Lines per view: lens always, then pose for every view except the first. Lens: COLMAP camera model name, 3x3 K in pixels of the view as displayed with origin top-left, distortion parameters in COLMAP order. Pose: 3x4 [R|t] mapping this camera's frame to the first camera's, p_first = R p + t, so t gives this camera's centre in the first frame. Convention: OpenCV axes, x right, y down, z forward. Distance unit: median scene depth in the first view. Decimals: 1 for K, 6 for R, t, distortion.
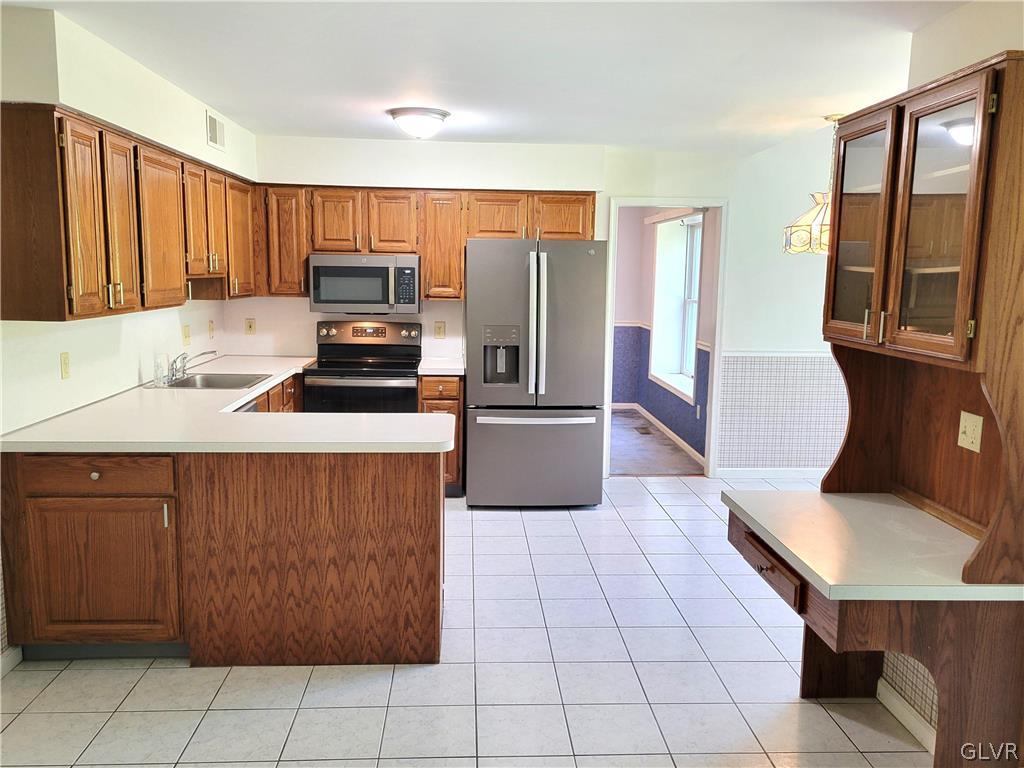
lens RADIAL K [[770.8, 0, 509.5], [0, 770.8, 381.4], [0, 0, 1]] dist [0.070554, -0.061096]
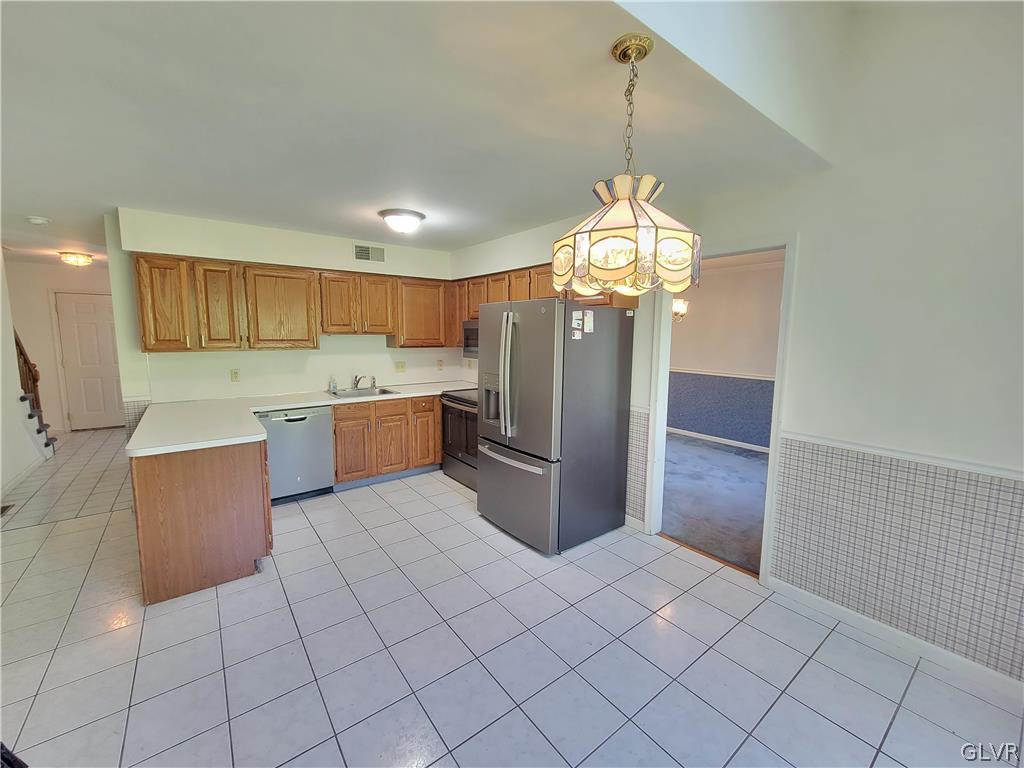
lens RADIAL K [[417.2, 0, 516.7], [0, 417.2, 377.4], [0, 0, 1]] dist [-0.001636, -0.000007]
pose [[0.570635, 0.081618, -0.817138, 0.537034], [-0.104914, 0.994140, 0.026032, -0.087225], [0.814474, 0.070874, 0.575855, 0.634319]]
